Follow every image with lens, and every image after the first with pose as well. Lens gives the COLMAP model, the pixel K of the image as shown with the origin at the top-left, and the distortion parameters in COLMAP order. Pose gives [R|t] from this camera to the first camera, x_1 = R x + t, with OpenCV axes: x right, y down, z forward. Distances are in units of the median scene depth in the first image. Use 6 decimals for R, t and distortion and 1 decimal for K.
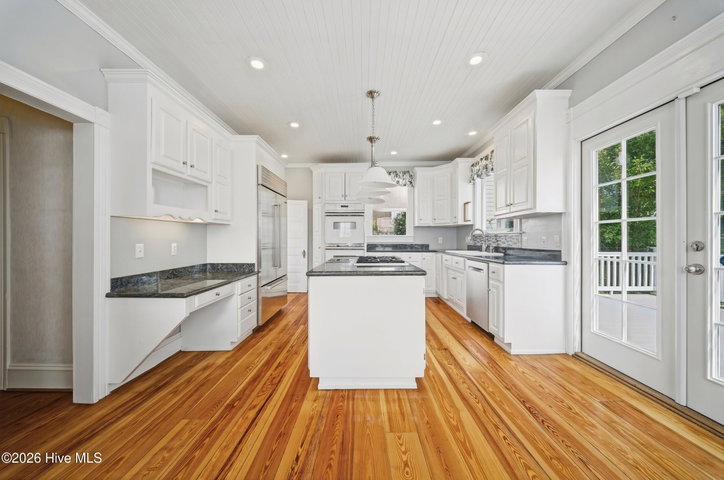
lens RADIAL K [[253.0, 0, 361.0], [0, 253.0, 239.0], [0, 0, 1]] dist [0.010444, -0.005576]
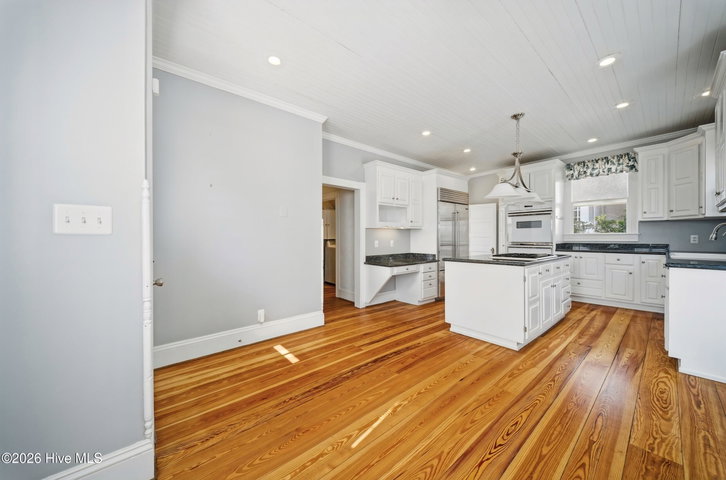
lens RADIAL K [[253.7, 0, 362.0], [0, 253.7, 239.0], [0, 0, 1]] dist [0.010444, -0.005576]
pose [[0.649044, 0.001026, -0.760750, 0.637946], [0.004694, 0.999975, 0.005354, -0.007321], [0.760736, -0.007046, 0.649023, -0.436421]]
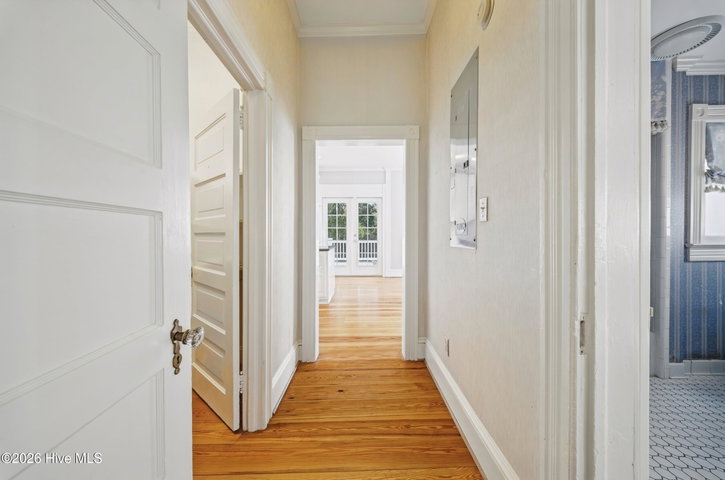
lens RADIAL K [[253.3, 0, 361.5], [0, 253.3, 239.0], [0, 0, 1]] dist [0.010444, -0.005576]
pose [[-0.010969, -0.004901, 0.999928, -2.083199], [0.000651, 0.999988, 0.004909, 0.047978], [-0.999940, 0.000705, -0.010965, 0.695749]]
